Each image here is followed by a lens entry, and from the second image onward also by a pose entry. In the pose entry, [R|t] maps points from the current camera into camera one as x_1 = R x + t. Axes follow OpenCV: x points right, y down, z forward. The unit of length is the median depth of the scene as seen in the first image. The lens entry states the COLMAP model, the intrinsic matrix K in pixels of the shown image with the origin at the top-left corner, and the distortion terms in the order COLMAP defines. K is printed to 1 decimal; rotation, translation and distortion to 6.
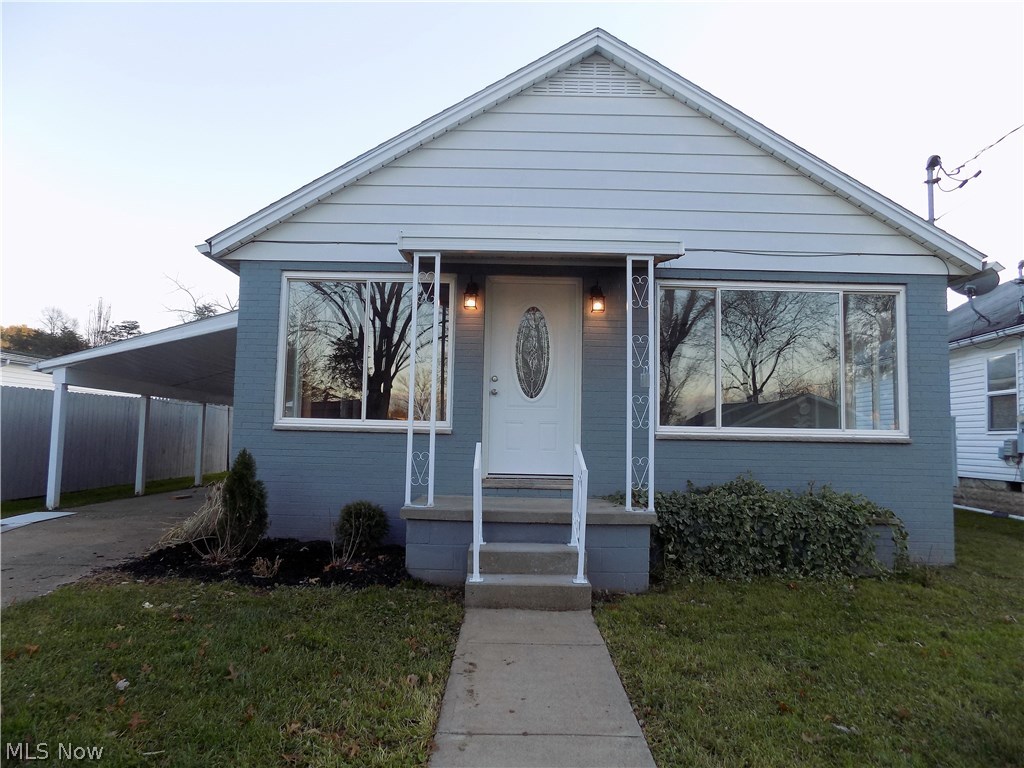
lens RADIAL K [[691.4, 0, 512.6], [0, 691.4, 380.6], [0, 0, 1]] dist [-0.077815, 0.081014]
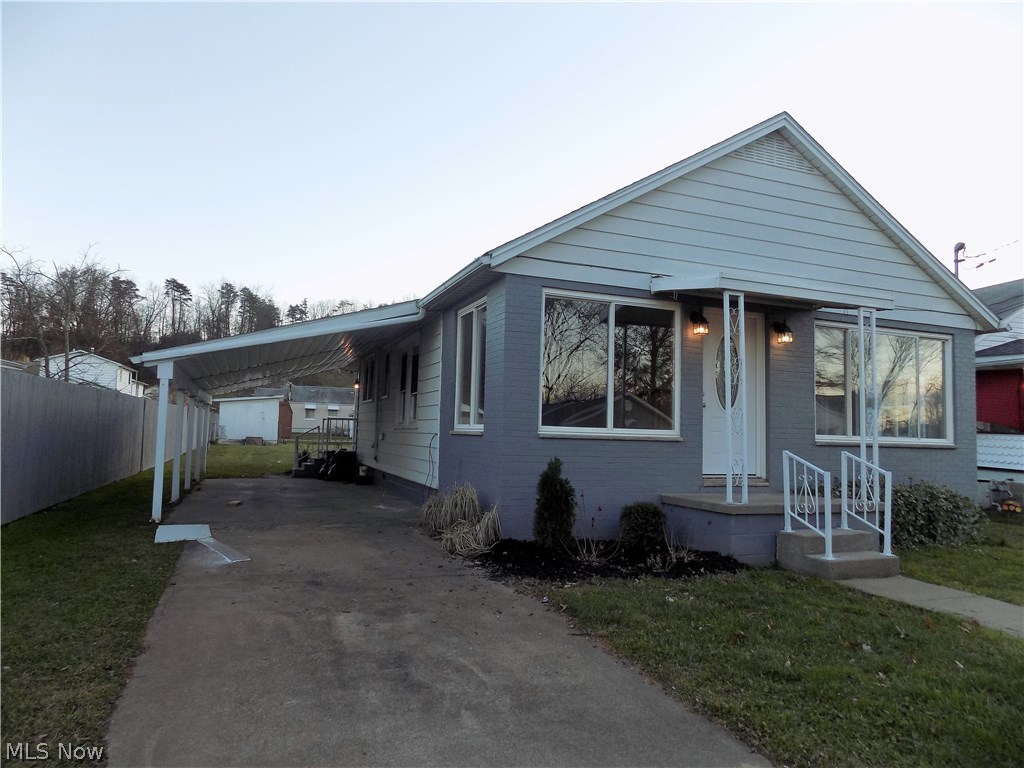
lens RADIAL K [[691.4, 0, 512.6], [0, 691.4, 380.6], [0, 0, 1]] dist [-0.077815, 0.081014]
pose [[0.934093, 0.033979, 0.355410, -0.754440], [-0.036708, 0.999326, 0.000936, -0.015277], [-0.355138, -0.013921, 0.934710, 0.017800]]
